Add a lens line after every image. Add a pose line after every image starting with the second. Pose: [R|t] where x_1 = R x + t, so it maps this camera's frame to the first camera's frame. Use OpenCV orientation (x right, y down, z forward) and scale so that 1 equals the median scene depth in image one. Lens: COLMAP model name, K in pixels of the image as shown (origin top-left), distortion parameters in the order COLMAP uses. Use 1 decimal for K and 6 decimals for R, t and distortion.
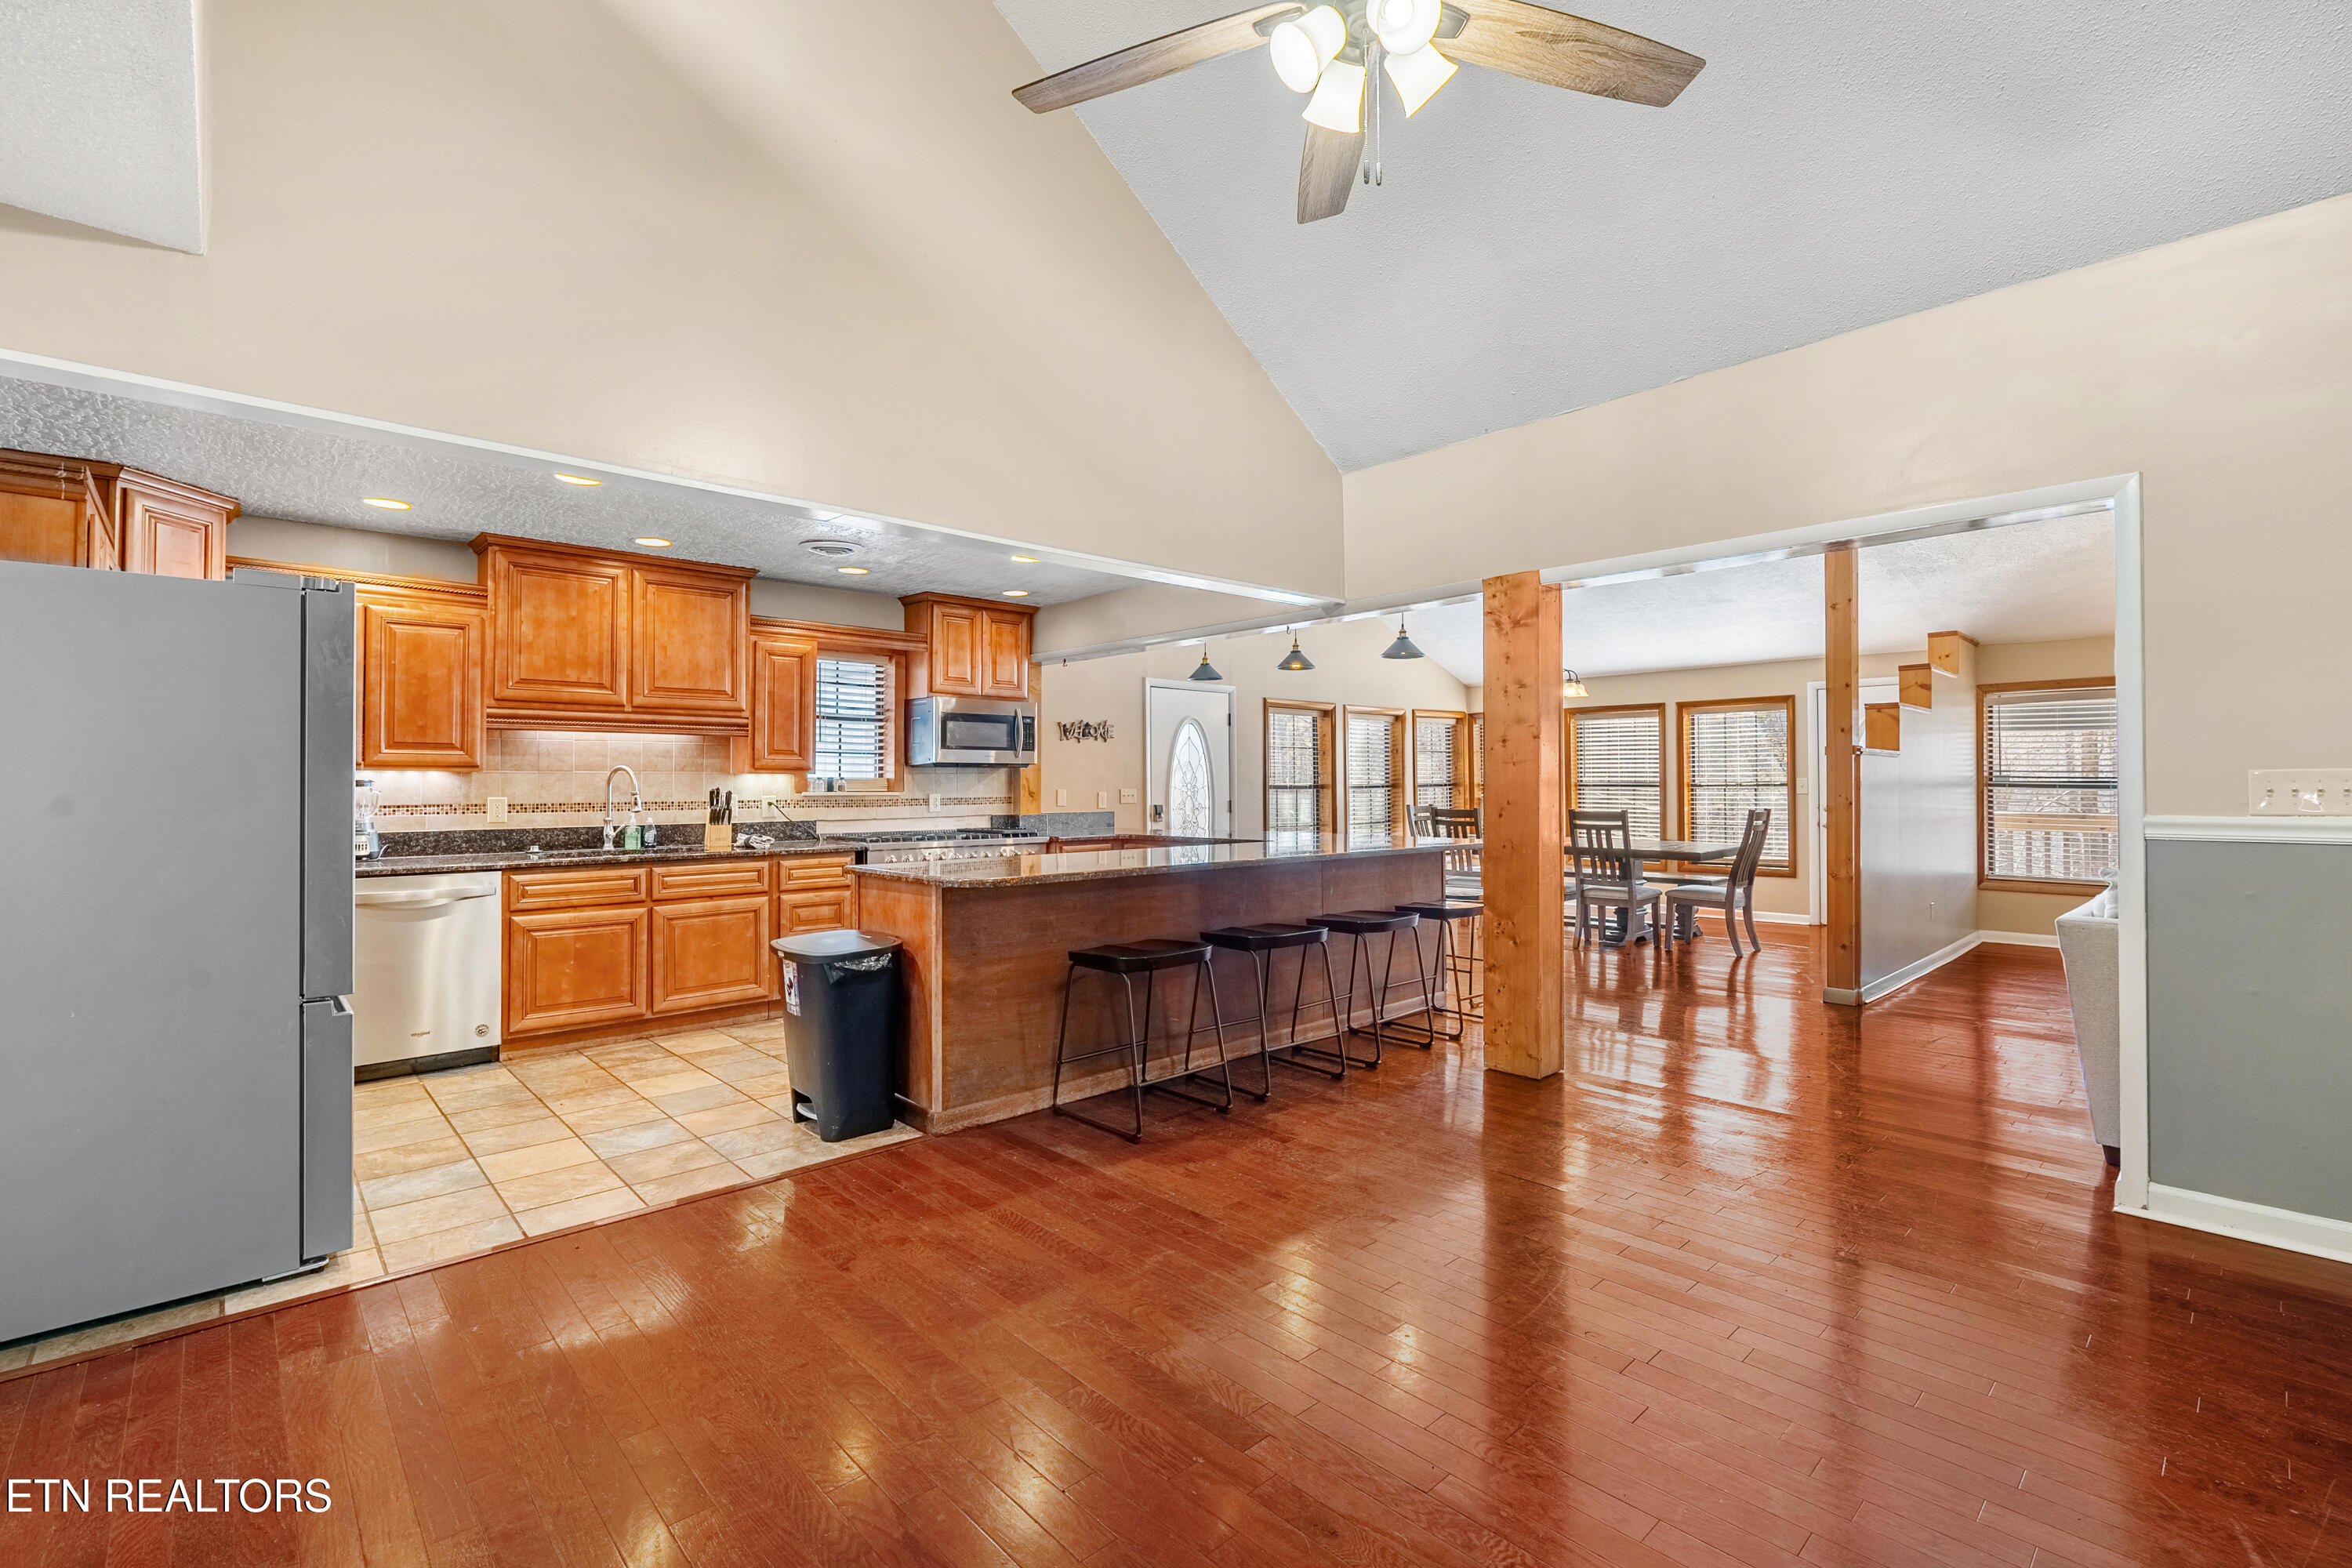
lens RADIAL K [[1031.1, 0, 1168.8], [0, 1031.1, 773.9], [0, 0, 1]] dist [-0.001642, 0.000650]
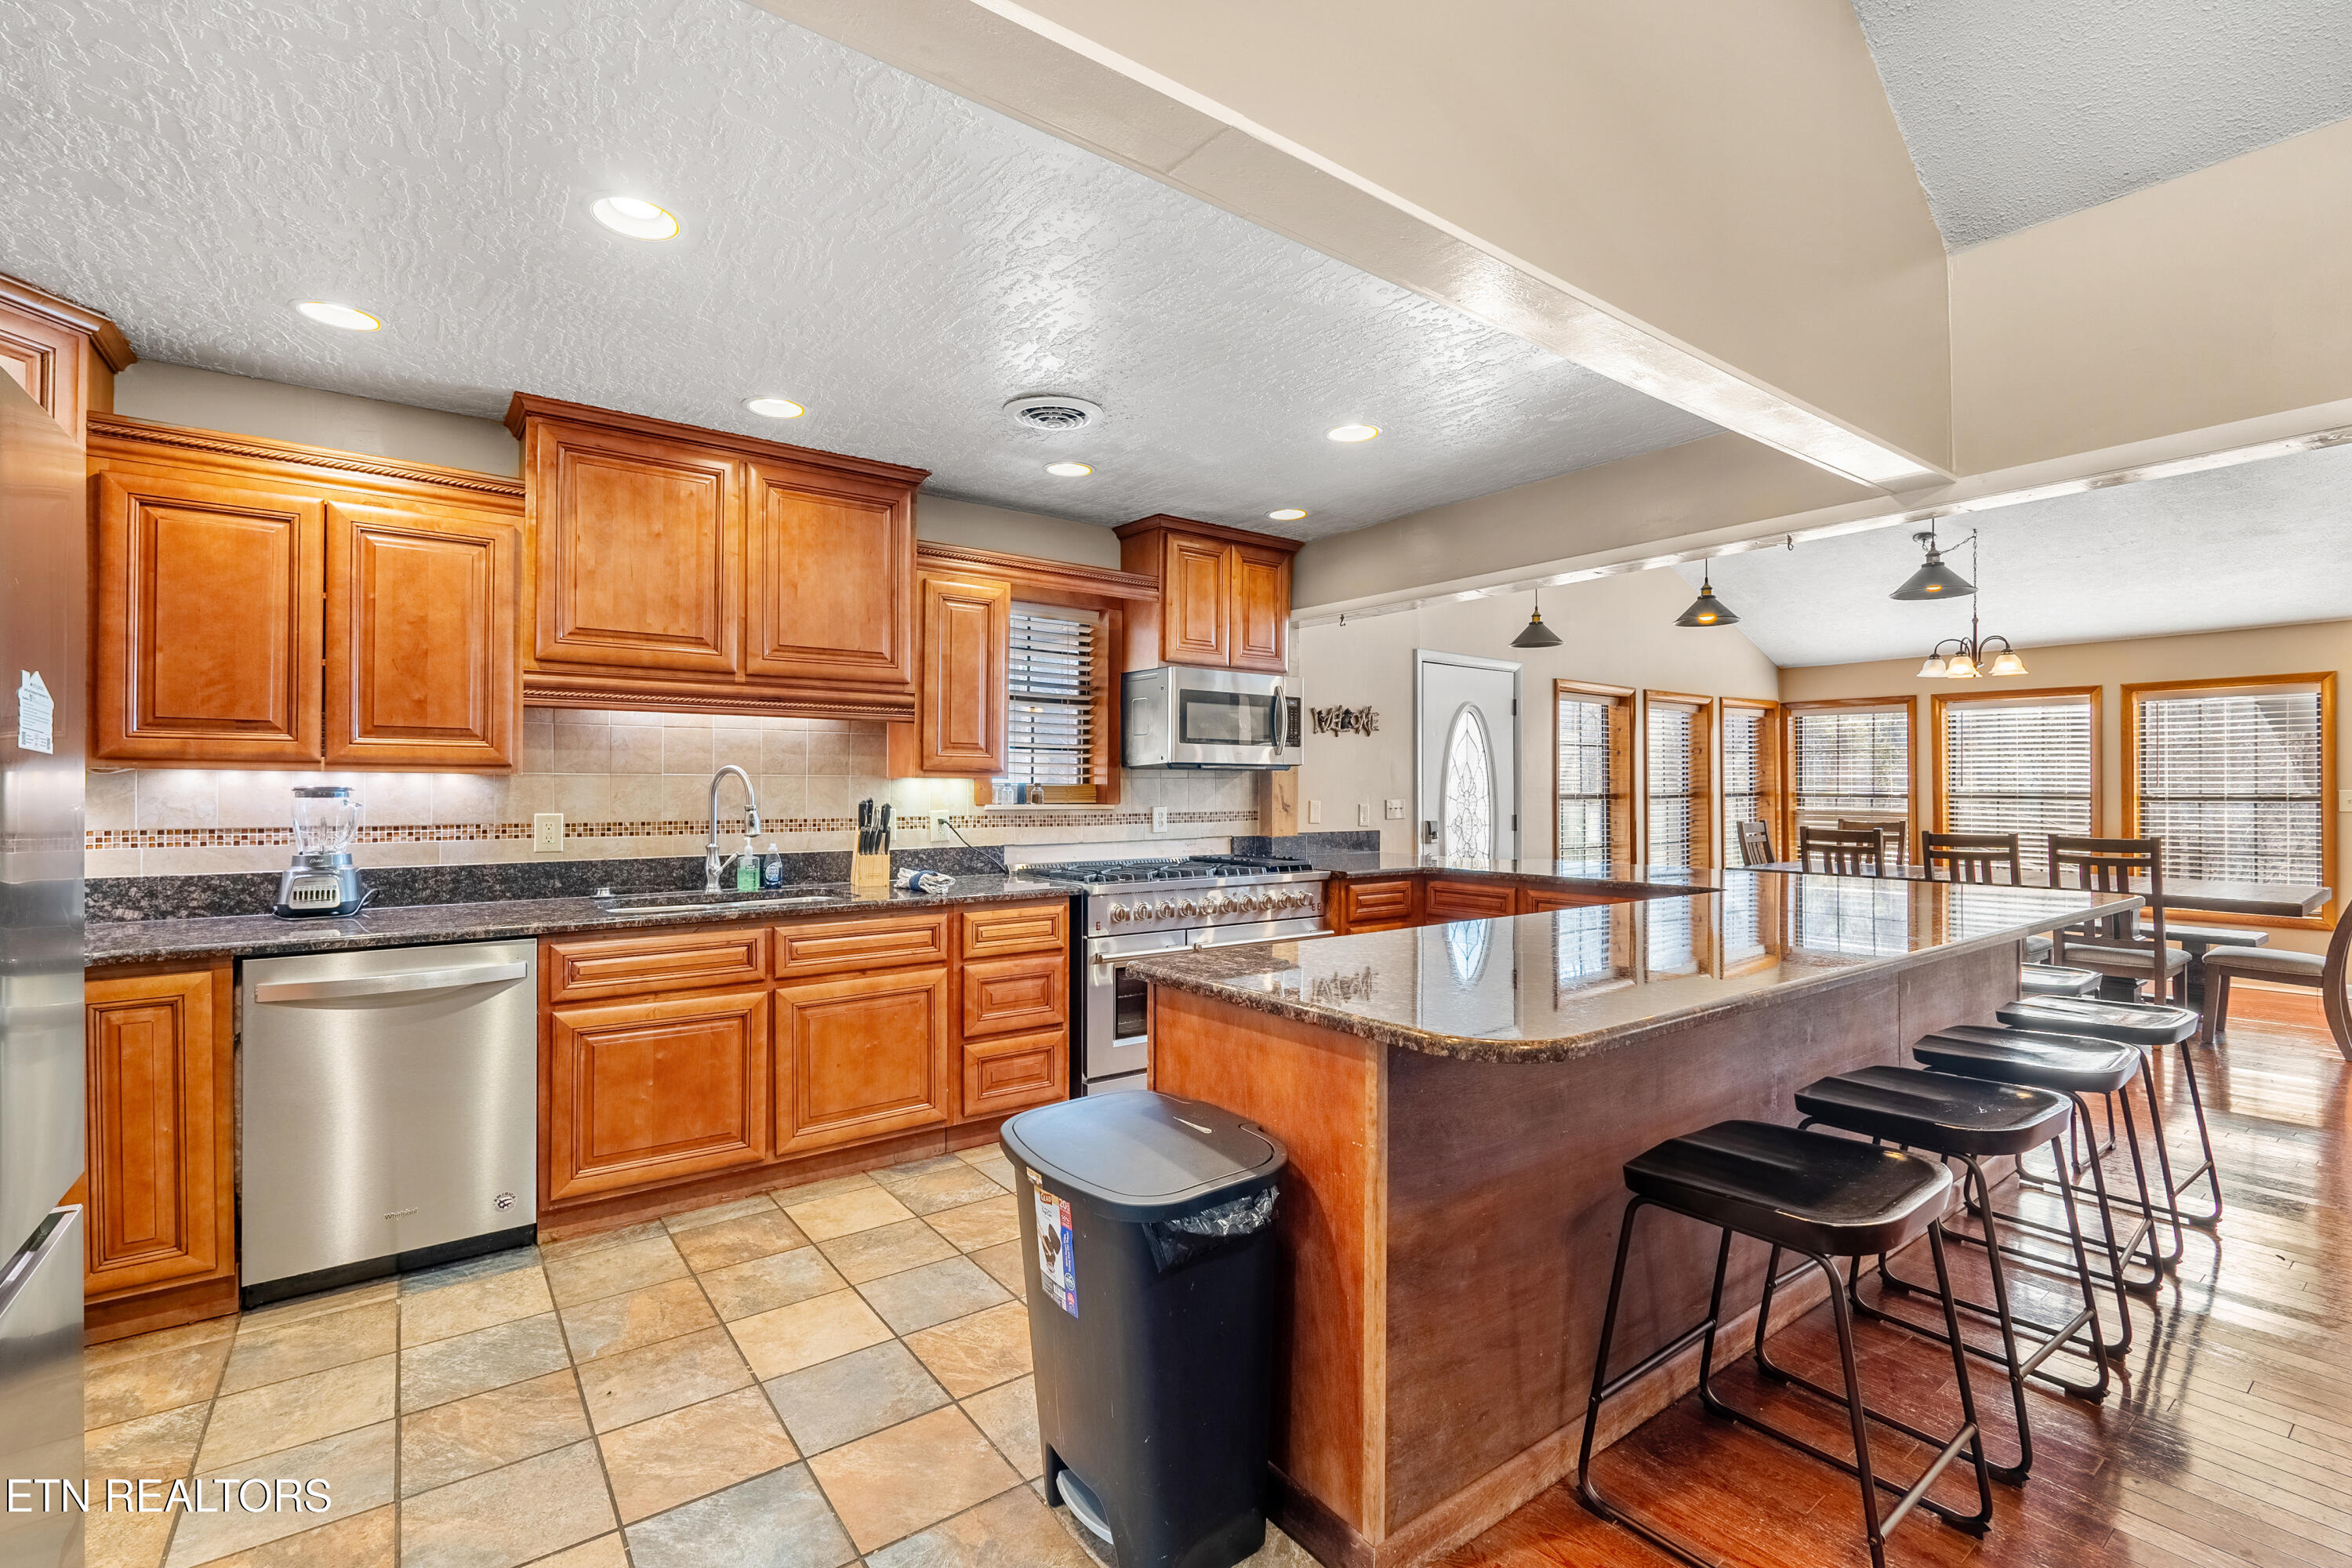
lens RADIAL K [[1031.1, 0, 1174.2], [0, 1031.1, 787.2], [0, 0, 1]] dist [-0.001642, 0.000650]
pose [[0.994696, 0.005749, -0.102700, -0.185758], [-0.004596, 0.999924, 0.011464, -0.002945], [0.102758, -0.010931, 0.994646, 0.381969]]
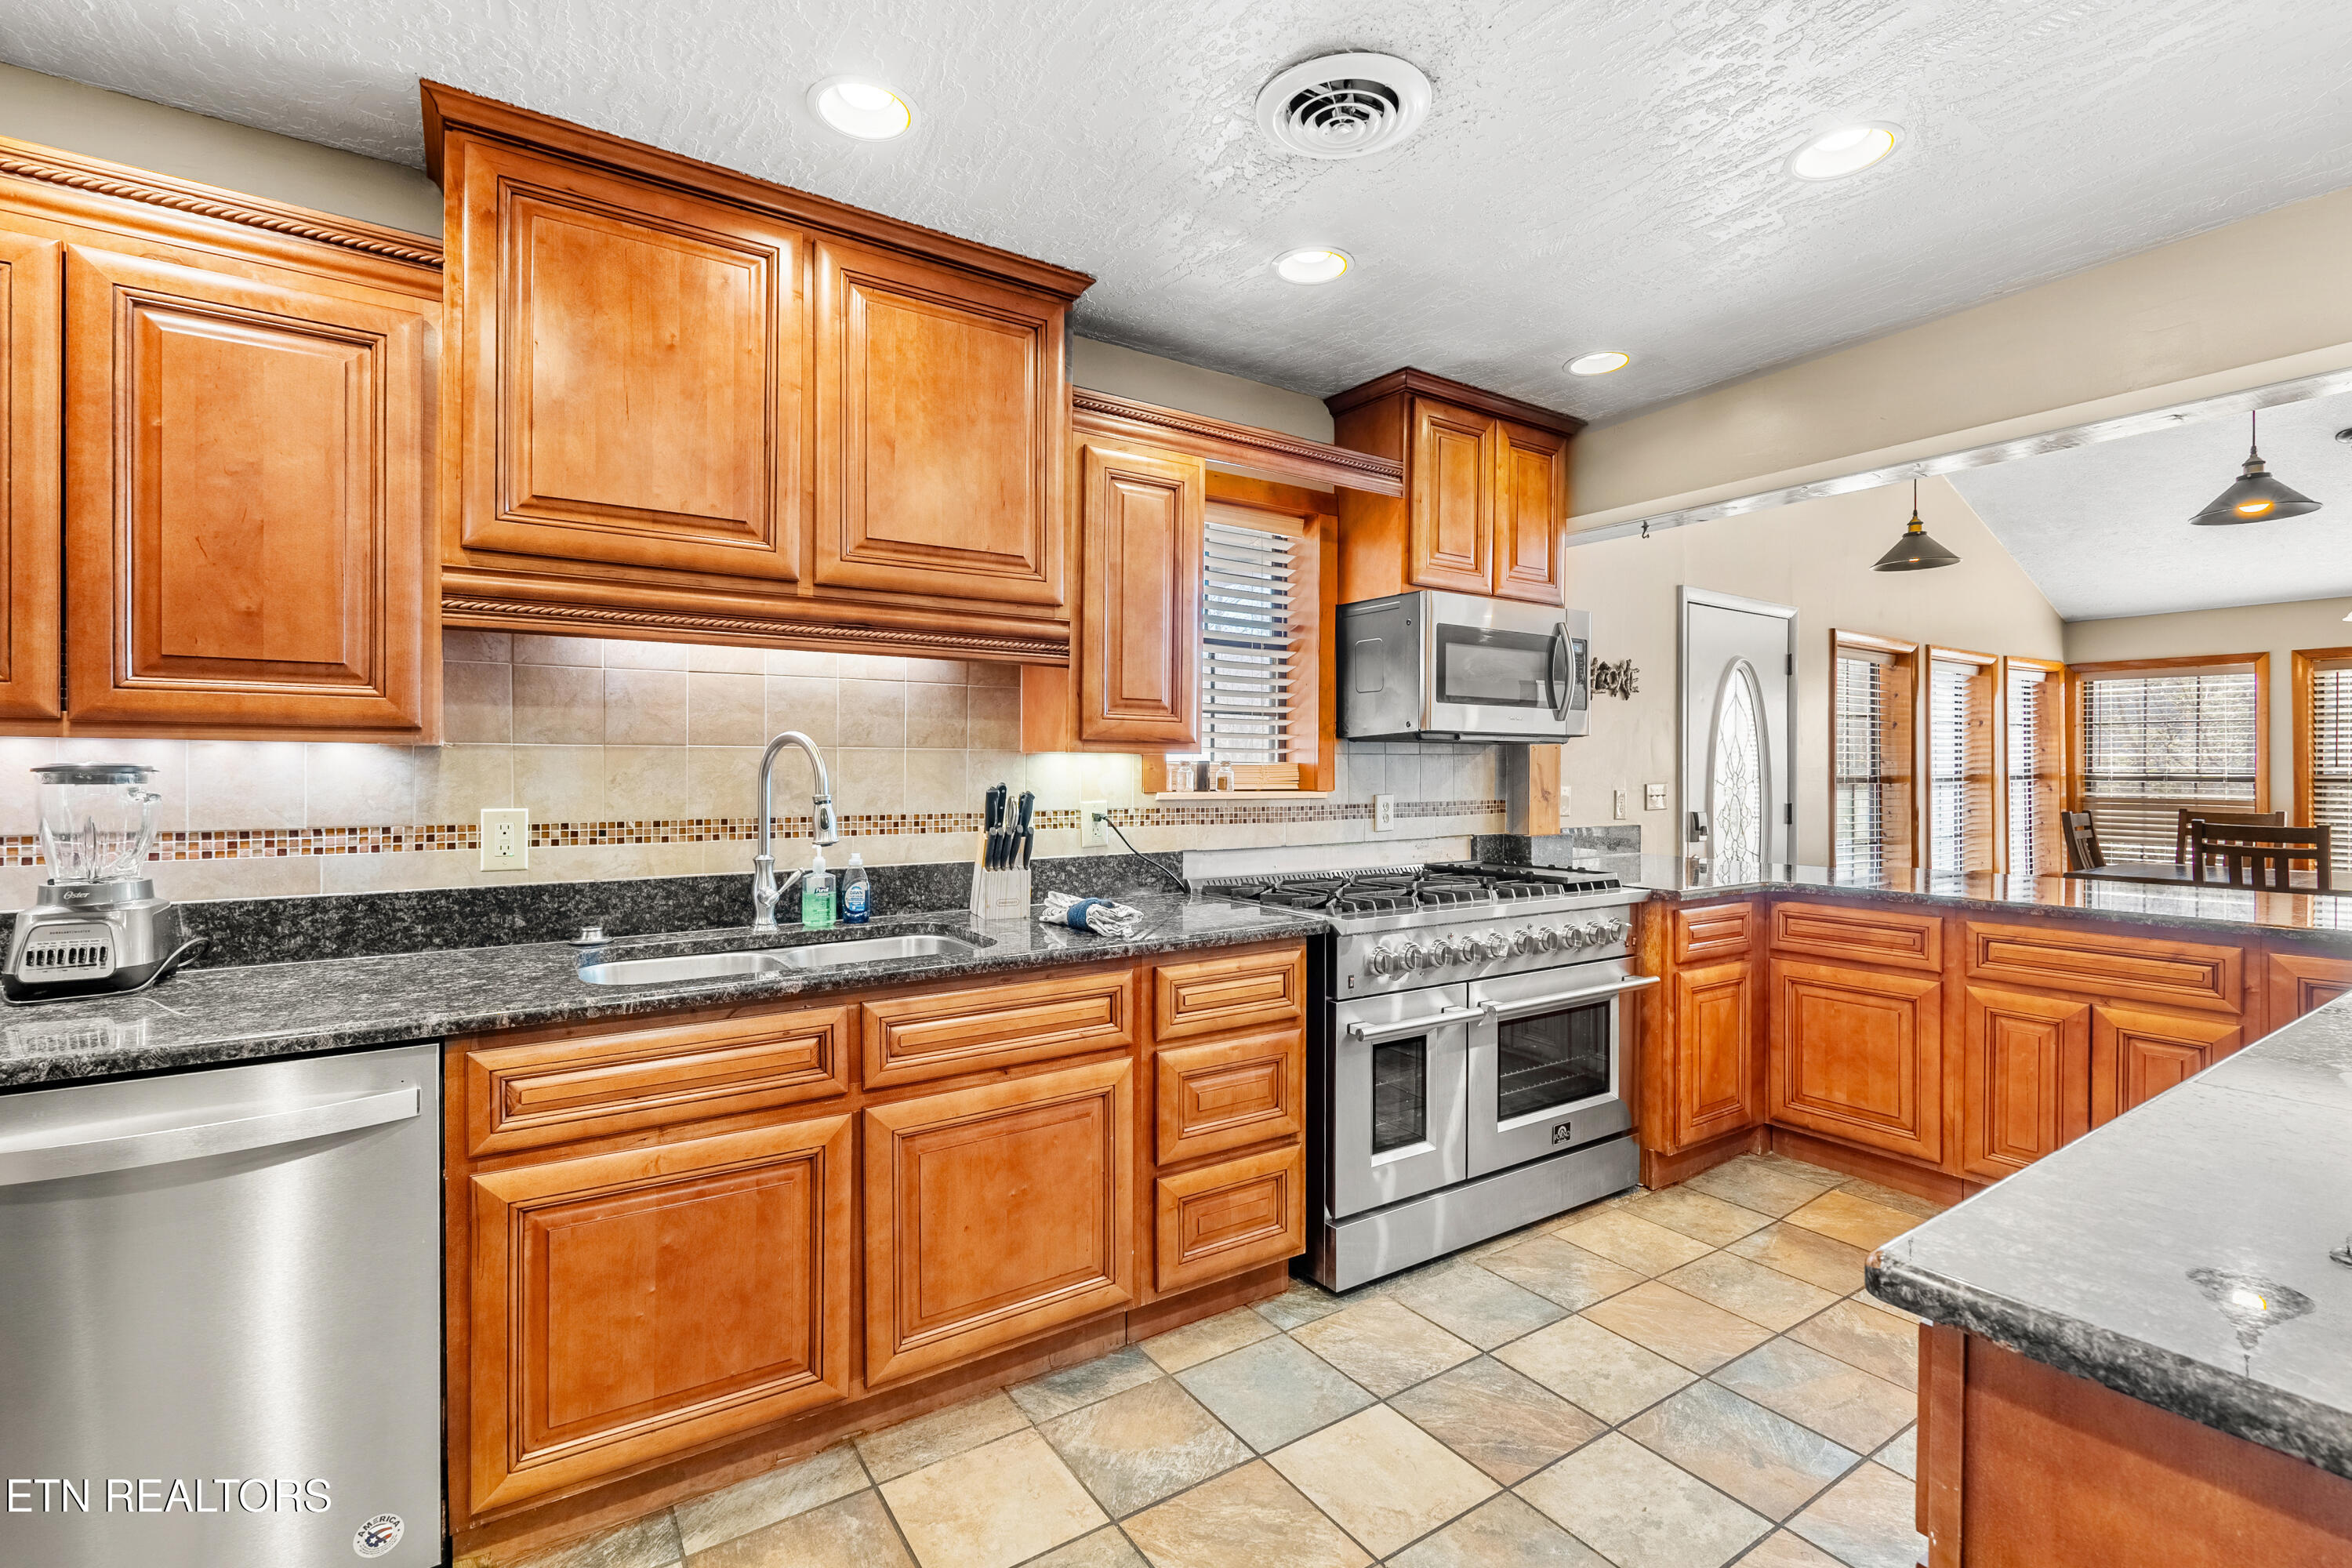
lens RADIAL K [[1031.1, 0, 1177.4], [0, 1031.1, 777.1], [0, 0, 1]] dist [-0.001642, 0.000650]
pose [[0.987475, 0.005980, -0.157660, -0.318128], [-0.003232, 0.999838, 0.017682, 0.002454], [0.157740, -0.016950, 0.987335, 0.626075]]
